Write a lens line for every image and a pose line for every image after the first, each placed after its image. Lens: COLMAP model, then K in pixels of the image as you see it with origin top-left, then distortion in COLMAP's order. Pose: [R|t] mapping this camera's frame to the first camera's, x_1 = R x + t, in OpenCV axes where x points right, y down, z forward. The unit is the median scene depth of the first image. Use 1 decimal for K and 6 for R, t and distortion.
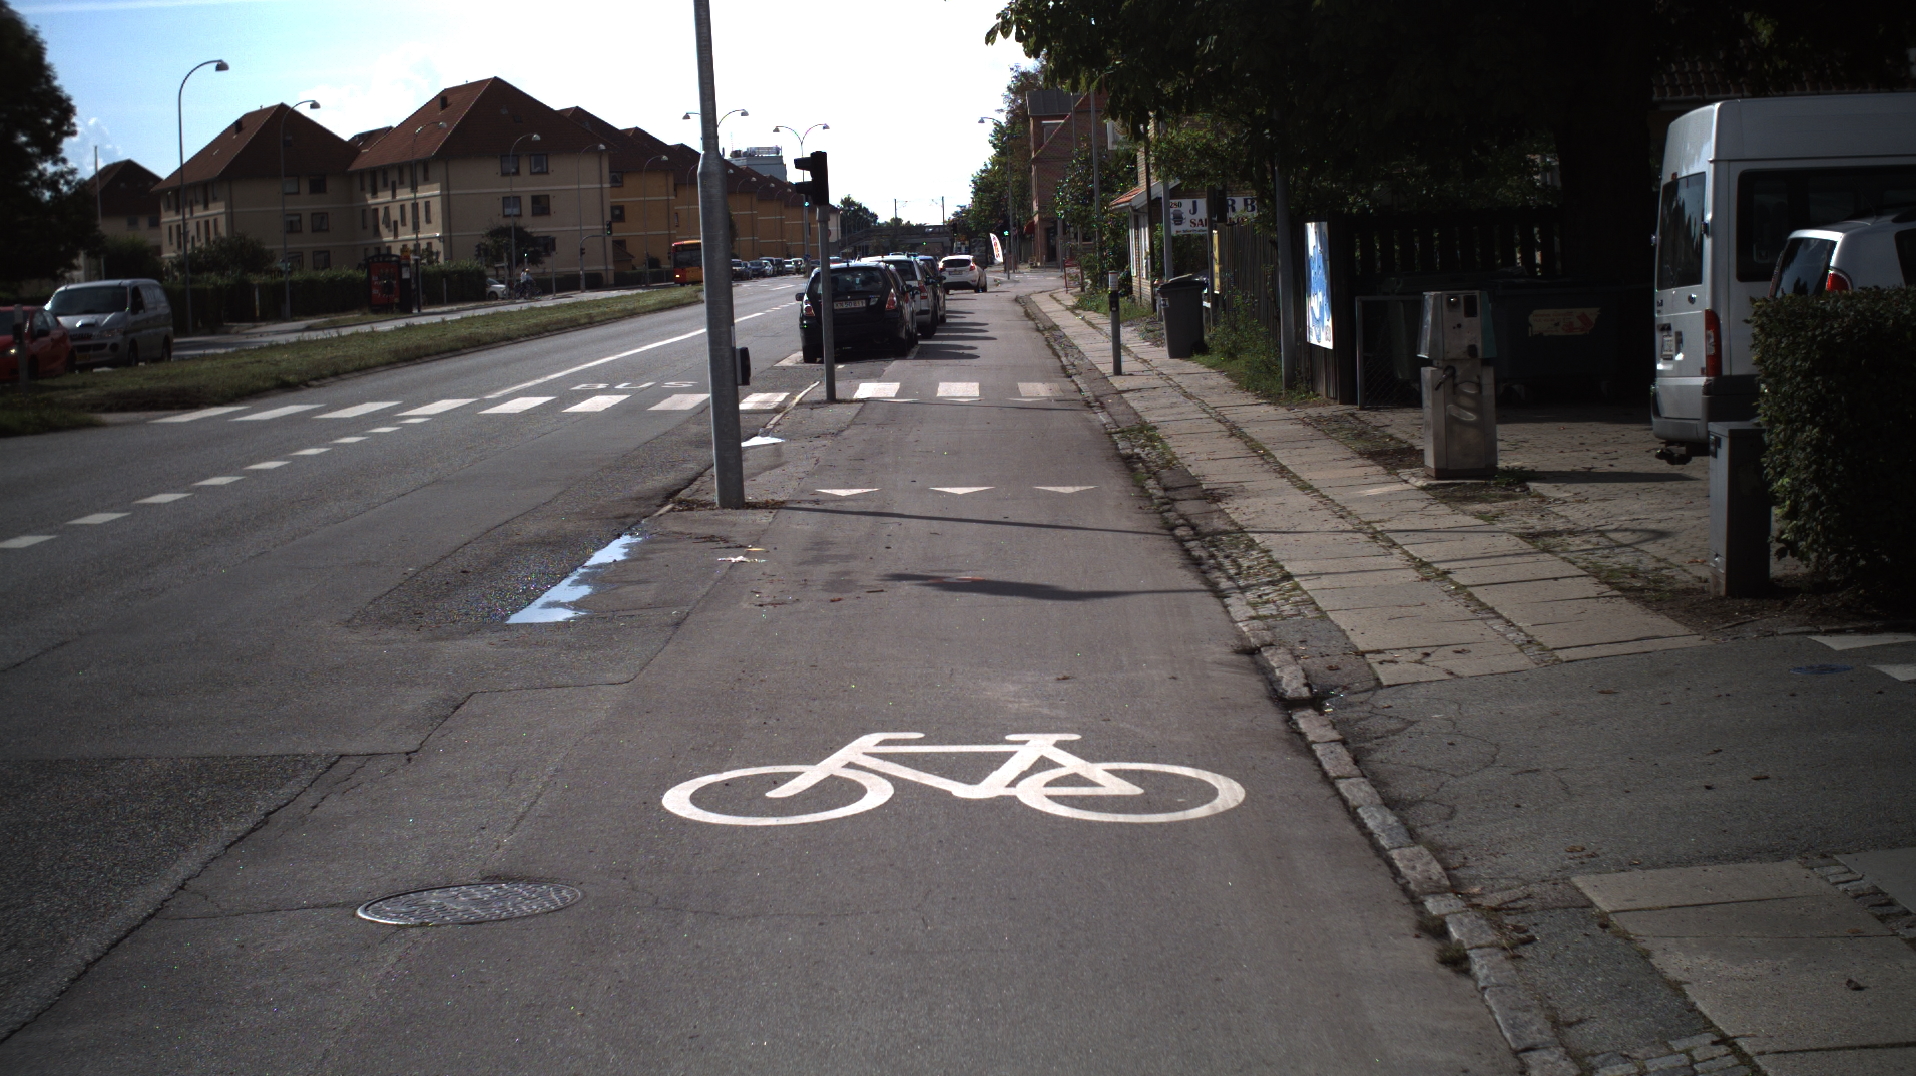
lens RADIAL K [[3398.4, 0, 962.6], [0, 3398.4, 534.1], [0, 0, 1]] dist [-0.253706, 0.000000]
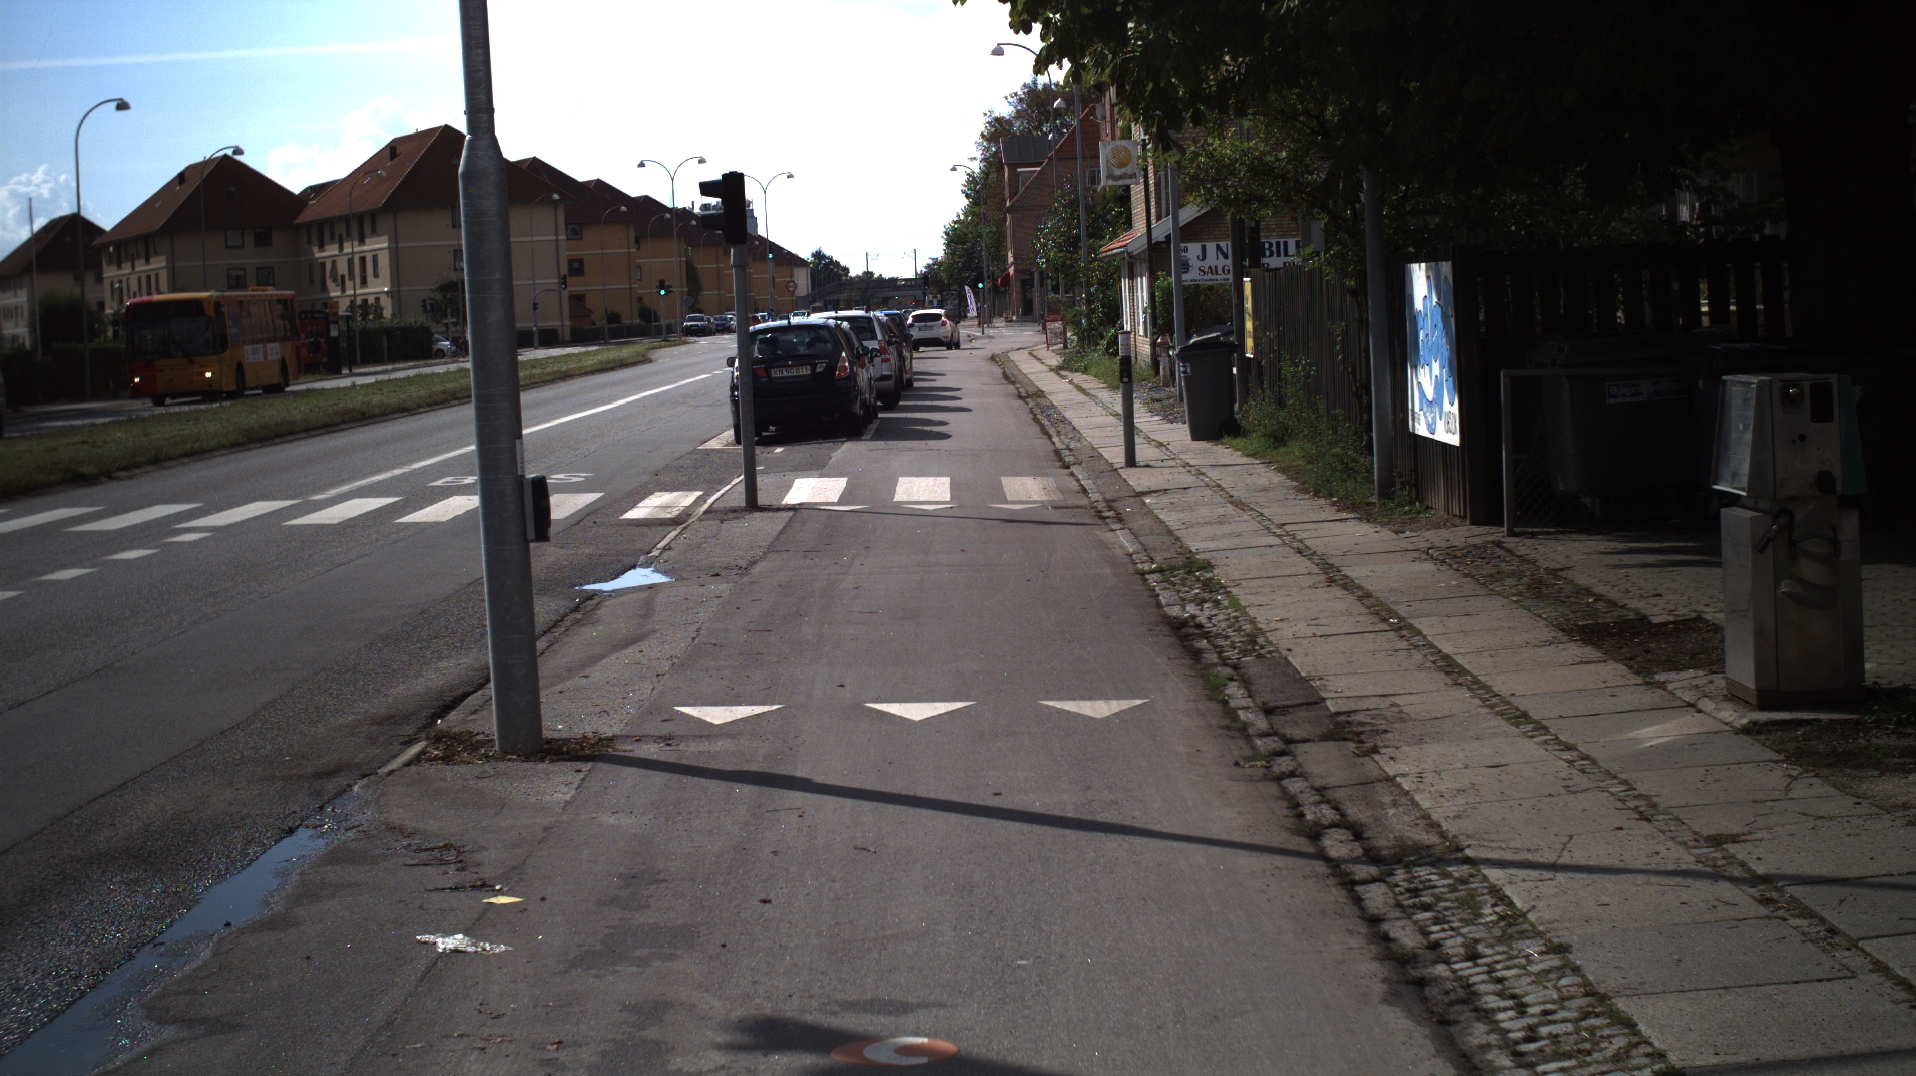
lens RADIAL K [[3398.4, 0, 958.7], [0, 3398.4, 541.2], [0, 0, 1]] dist [-0.253706, 0.000000]
pose [[0.999971, -0.003988, 0.006516, 0.001672], [0.004077, 0.999898, -0.013665, -0.020038], [-0.006461, 0.013691, 0.999885, 0.238438]]
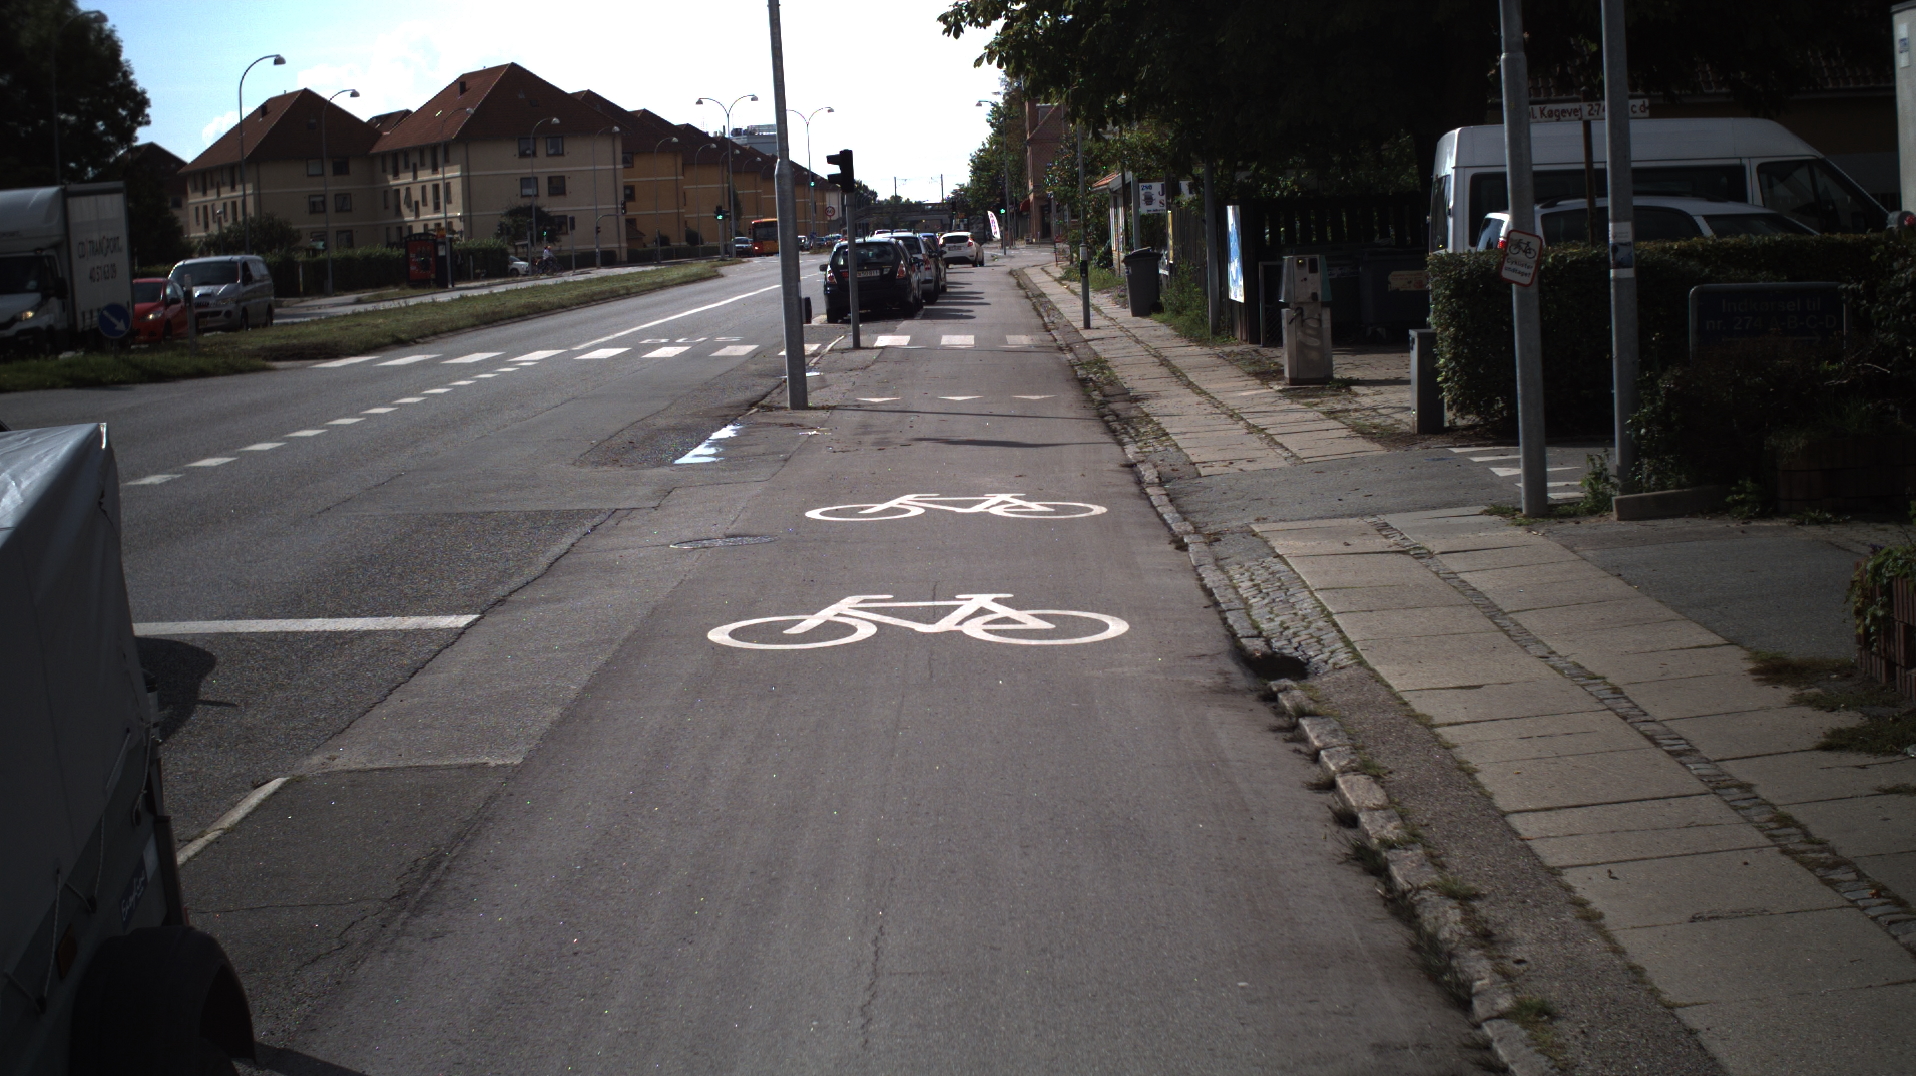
lens RADIAL K [[3398.4, 0, 958.4], [0, 3398.4, 539.5], [0, 0, 1]] dist [-0.253706, 0.000000]
pose [[0.999993, -0.003530, -0.001260, 0.000244], [0.003541, 0.999959, 0.008371, 0.019755], [0.001230, -0.008375, 0.999964, -0.239004]]
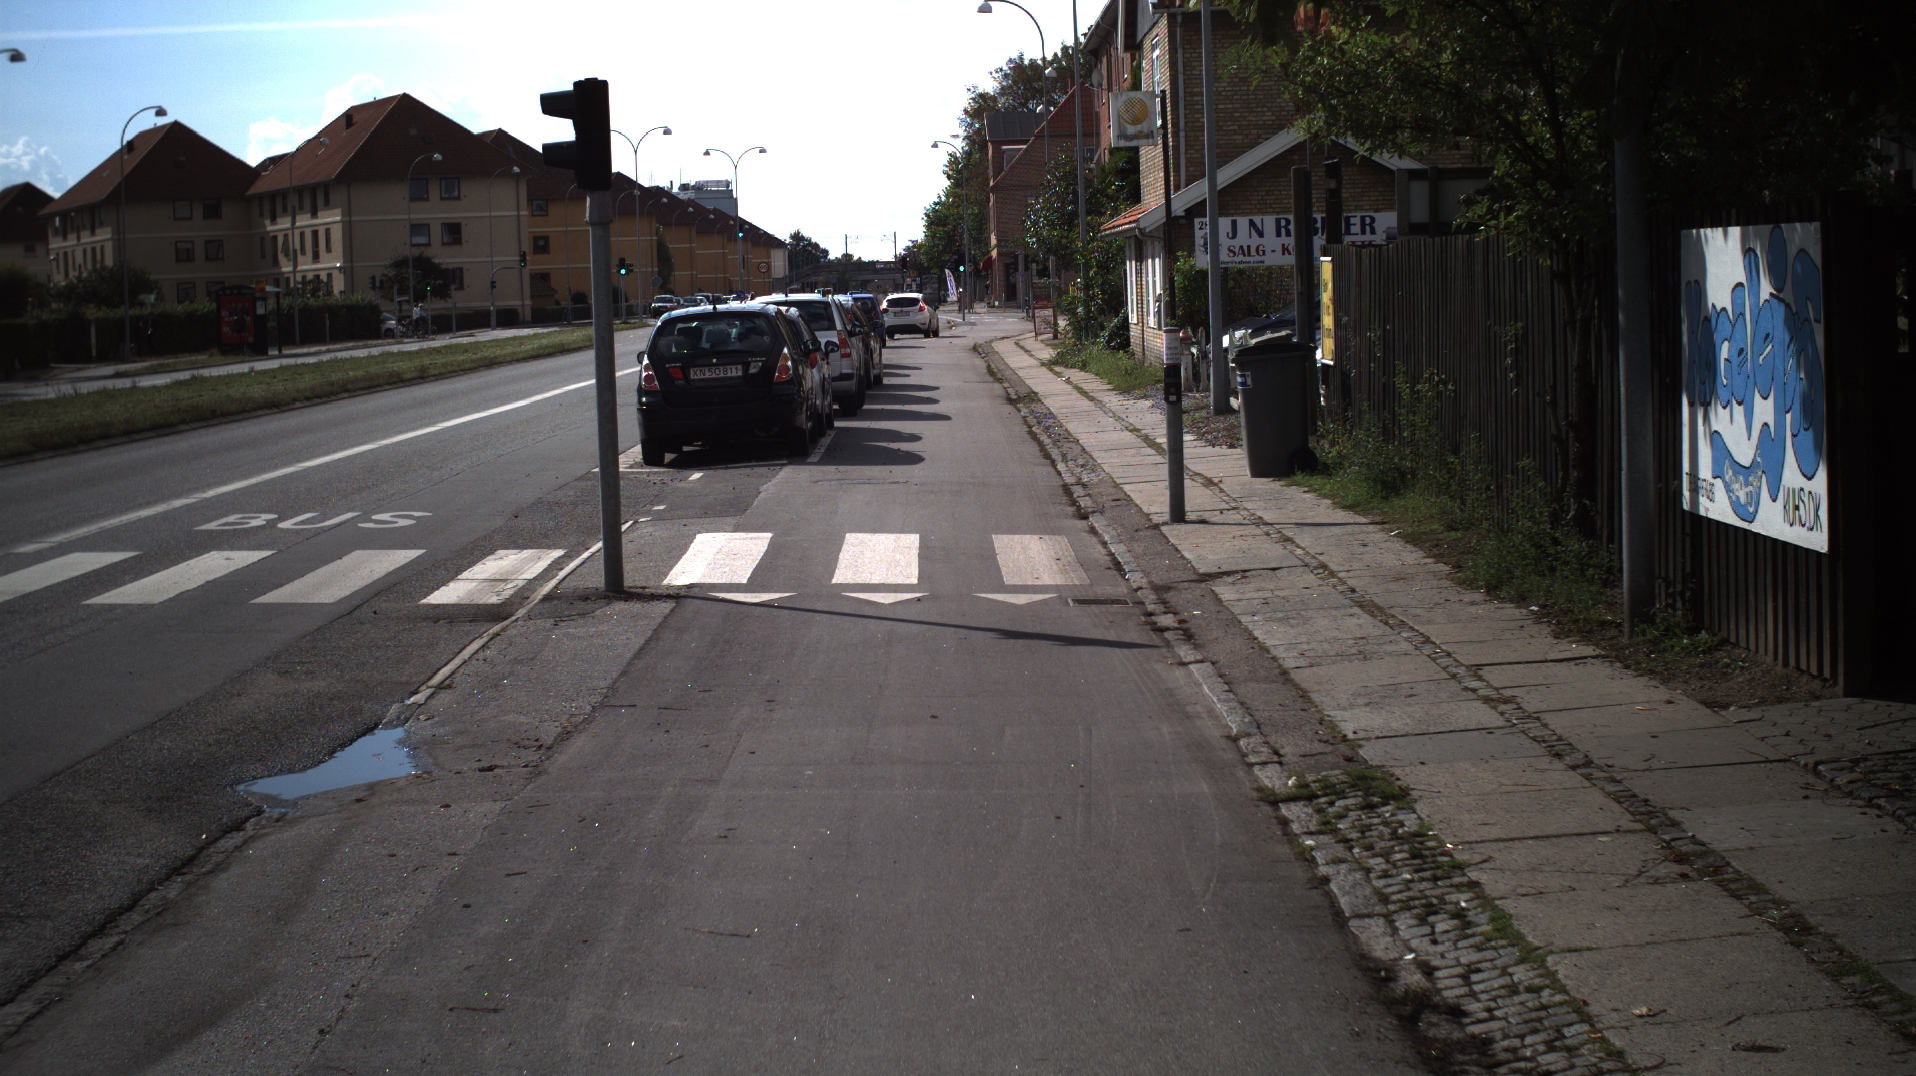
lens RADIAL K [[3398.4, 0, 956.2], [0, 3398.4, 544.2], [0, 0, 1]] dist [-0.253706, 0.000000]
pose [[0.999877, 0.009261, 0.012653, 0.003877], [-0.009157, 0.999924, -0.008210, -0.039667], [-0.012729, 0.008093, 0.999886, 0.477516]]
